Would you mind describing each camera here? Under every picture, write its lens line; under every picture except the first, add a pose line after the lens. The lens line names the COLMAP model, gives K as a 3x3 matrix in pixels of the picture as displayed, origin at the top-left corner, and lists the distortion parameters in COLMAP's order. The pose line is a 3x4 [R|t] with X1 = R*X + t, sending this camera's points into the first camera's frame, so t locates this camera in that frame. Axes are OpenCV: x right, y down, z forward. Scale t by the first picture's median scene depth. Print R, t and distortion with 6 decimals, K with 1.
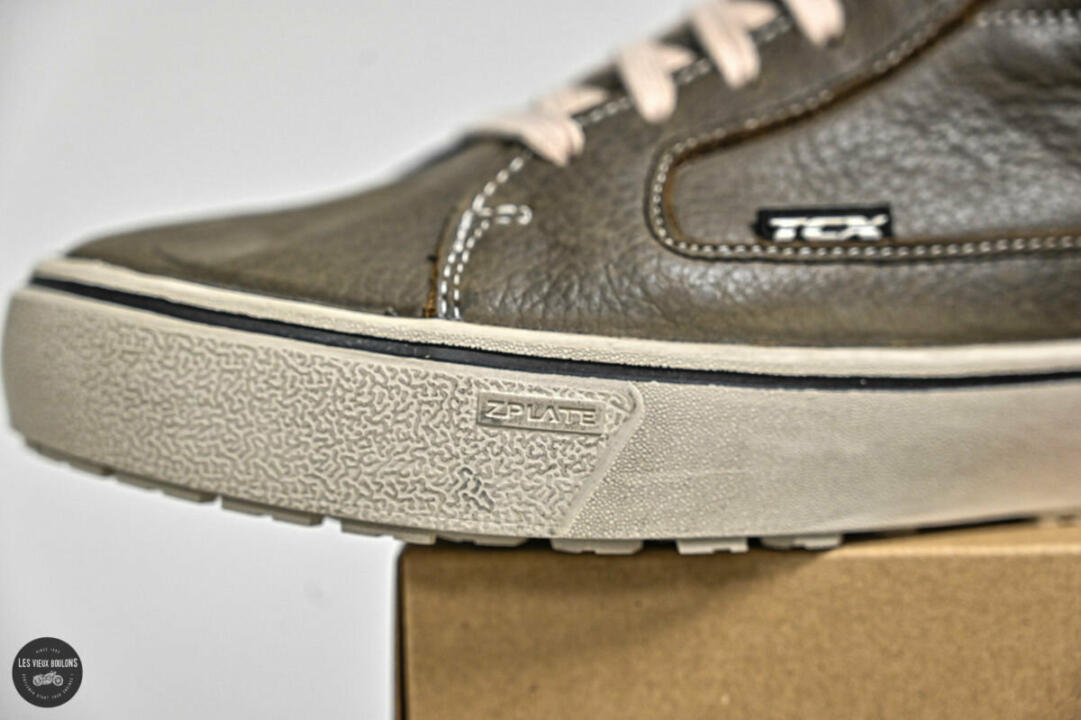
lens RADIAL K [[2102.8, 0, 540.9], [0, 2102.8, 352.3], [0, 0, 1]] dist [-0.044068, 0.000000]
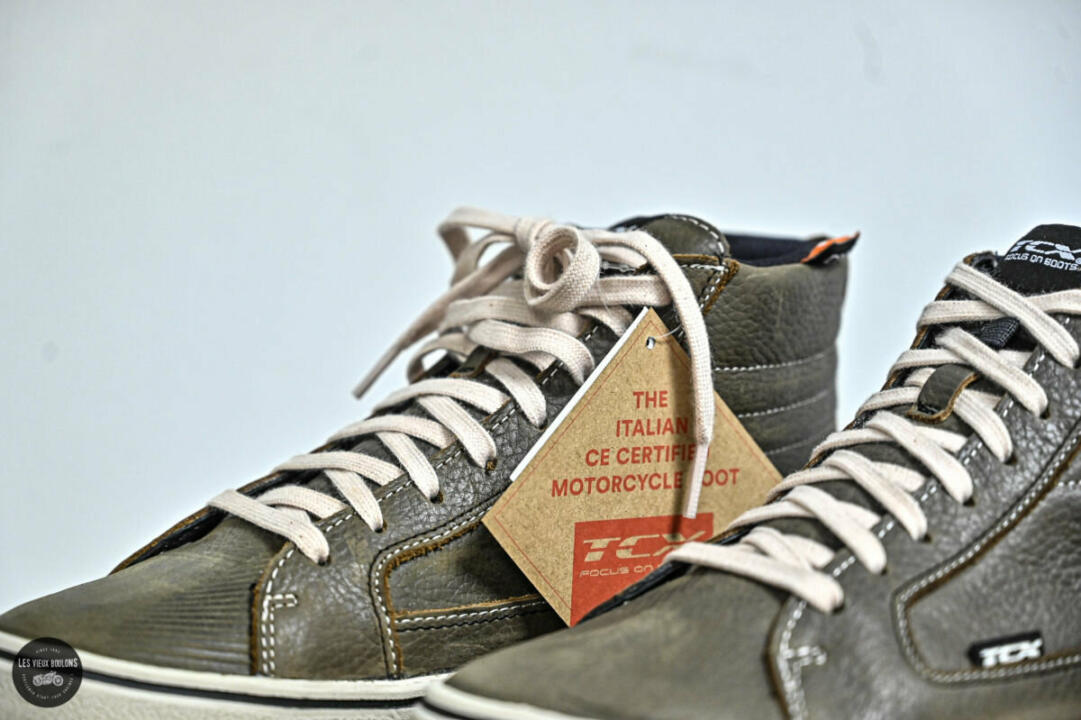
lens RADIAL K [[2102.8, 0, 540.7], [0, 2102.8, 362.9], [0, 0, 1]] dist [-0.044068, 0.000000]
pose [[0.952499, -0.016414, 0.304100, -0.614918], [0.021791, 0.999660, -0.014296, -0.247553], [-0.303762, 0.020244, 0.952533, -0.289529]]
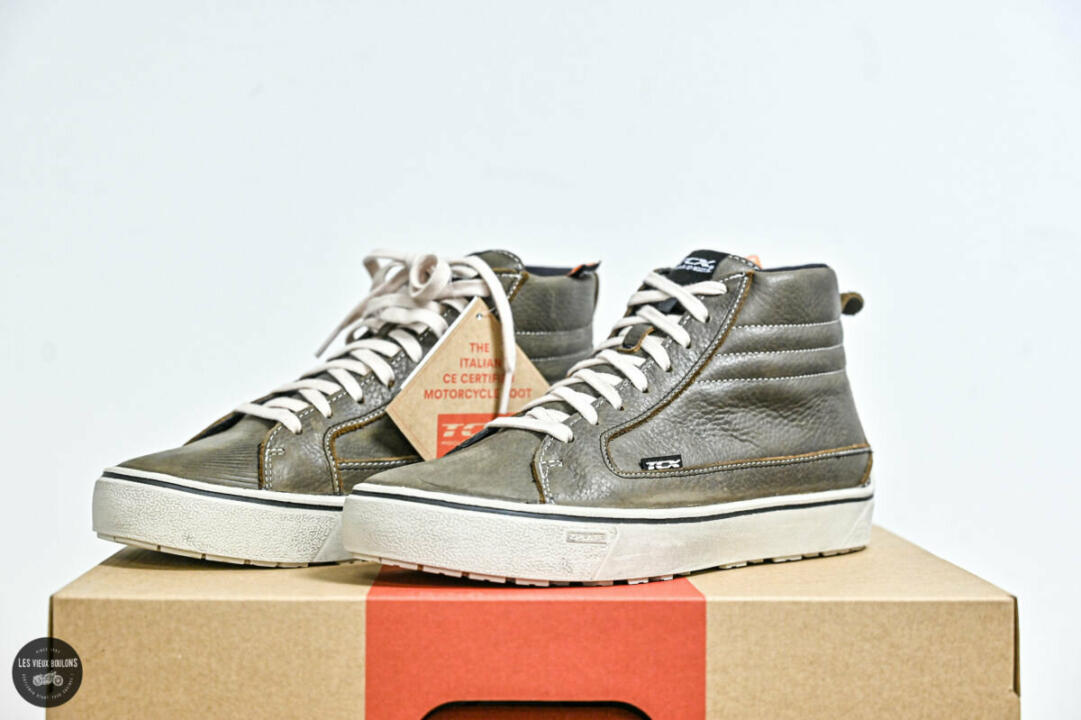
lens RADIAL K [[1650.4, 0, 547.1], [0, 1650.4, 361.8], [0, 0, 1]] dist [-0.009365, 0.000000]
pose [[0.936459, -0.011925, 0.350574, -0.768233], [0.037103, 0.997183, -0.065191, -0.058182], [-0.348809, 0.074056, 0.934263, -0.986420]]
